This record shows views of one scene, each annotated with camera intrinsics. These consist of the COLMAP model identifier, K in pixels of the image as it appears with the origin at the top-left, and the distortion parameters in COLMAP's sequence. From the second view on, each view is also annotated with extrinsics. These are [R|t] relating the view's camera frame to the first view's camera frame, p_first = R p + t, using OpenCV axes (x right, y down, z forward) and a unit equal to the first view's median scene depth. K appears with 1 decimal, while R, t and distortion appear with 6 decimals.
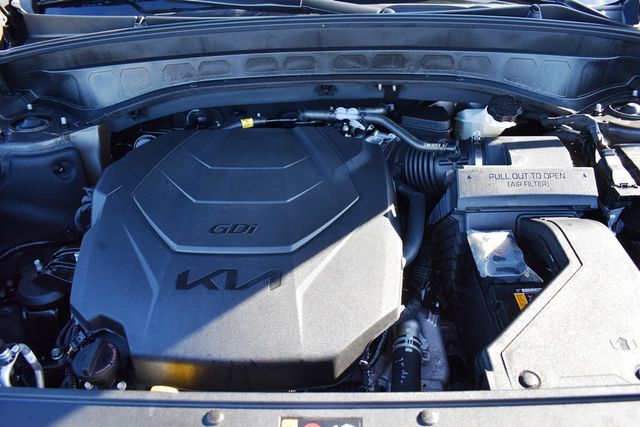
lens RADIAL K [[499.2, 0, 318.9], [0, 499.2, 213.8], [0, 0, 1]] dist [-0.094644, 0.012062]
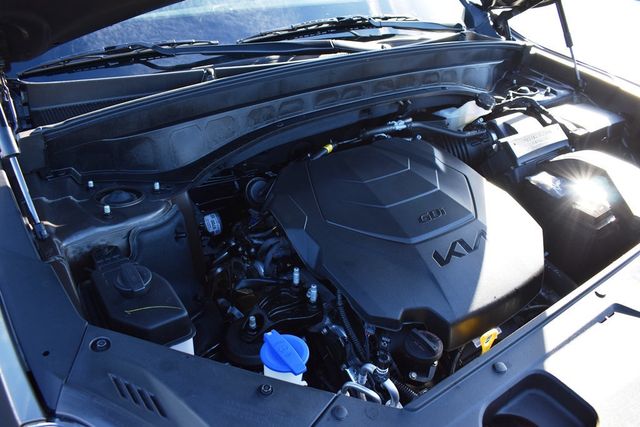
lens RADIAL K [[499.2, 0, 319.7], [0, 499.2, 213.6], [0, 0, 1]] dist [-0.094644, 0.012062]
pose [[0.801436, -0.263445, 0.536933, -0.832341], [0.314571, 0.949226, -0.003798, -0.043896], [-0.508671, 0.171948, 0.843616, 0.068051]]
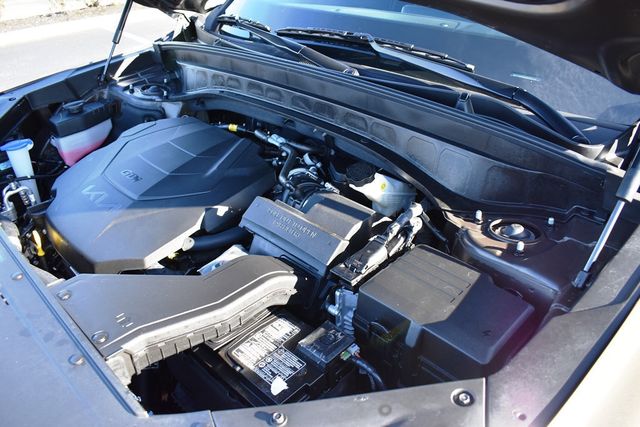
lens RADIAL K [[499.2, 0, 321.3], [0, 499.2, 214.2], [0, 0, 1]] dist [-0.094644, 0.012062]
pose [[0.712721, 0.374846, -0.592890, 0.914671], [-0.431194, 0.900806, 0.051177, -0.145263], [0.553263, 0.219176, 0.803655, 0.112908]]
